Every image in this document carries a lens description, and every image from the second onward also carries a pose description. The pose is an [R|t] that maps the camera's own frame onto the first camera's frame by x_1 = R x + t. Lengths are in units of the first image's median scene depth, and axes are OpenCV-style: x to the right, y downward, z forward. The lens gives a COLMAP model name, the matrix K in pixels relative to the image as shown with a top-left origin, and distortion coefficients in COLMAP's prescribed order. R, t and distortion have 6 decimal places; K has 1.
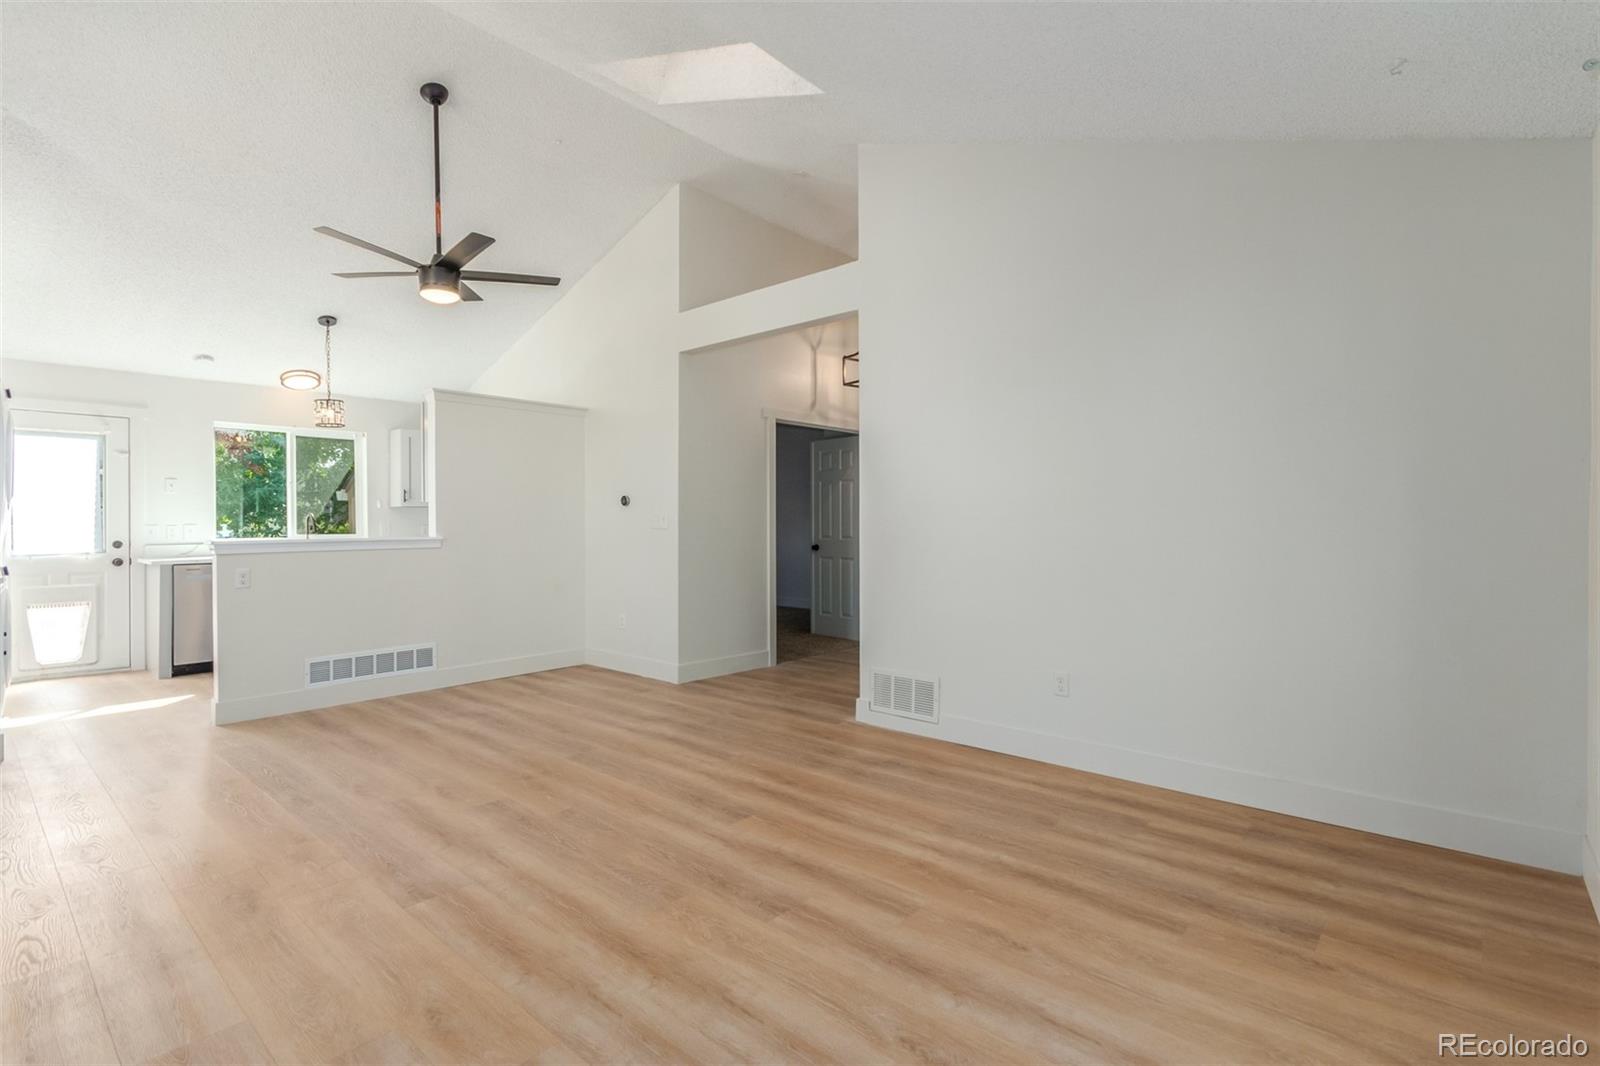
lens RADIAL K [[728.7, 0, 800.0], [0, 728.7, 533.0], [0, 0, 1]] dist [0.000431, -0.000067]
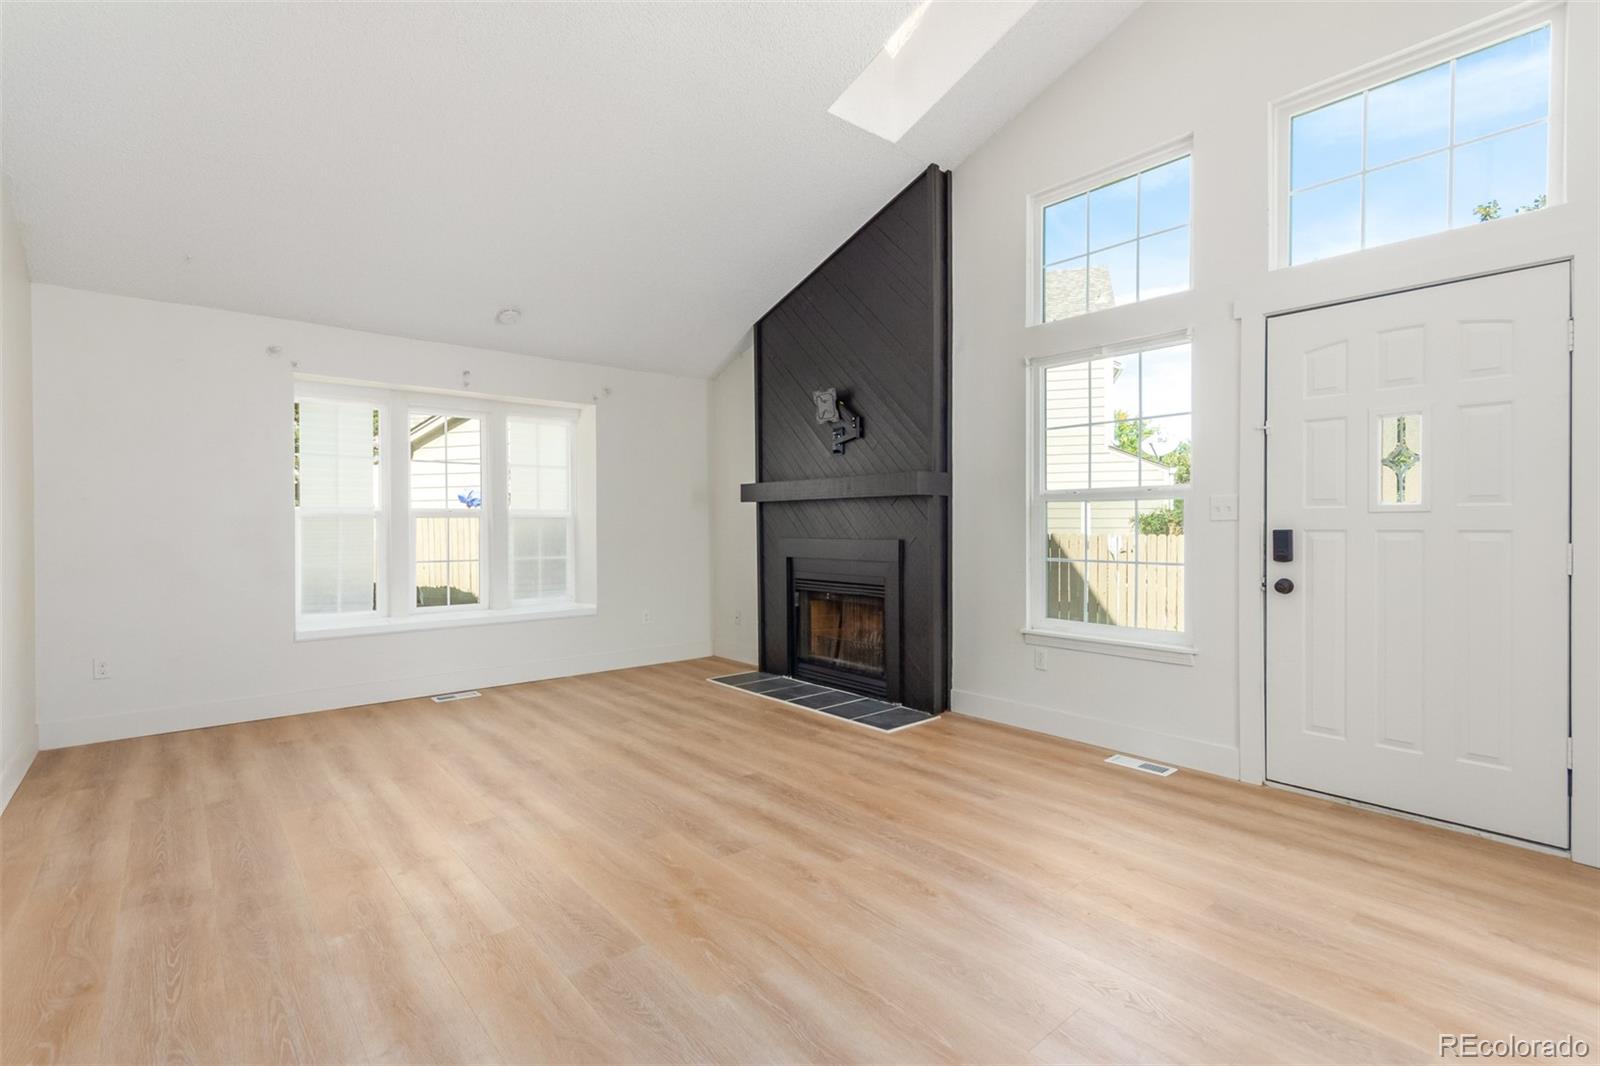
lens RADIAL K [[750.8, 0, 800.0], [0, 750.8, 533.0], [0, 0, 1]] dist [0.001228, 0.000544]
pose [[-0.987994, 0.003154, 0.154457, -0.657919], [0.005709, 0.999854, 0.016100, -0.013438], [-0.154384, 0.016789, -0.987868, 1.912164]]
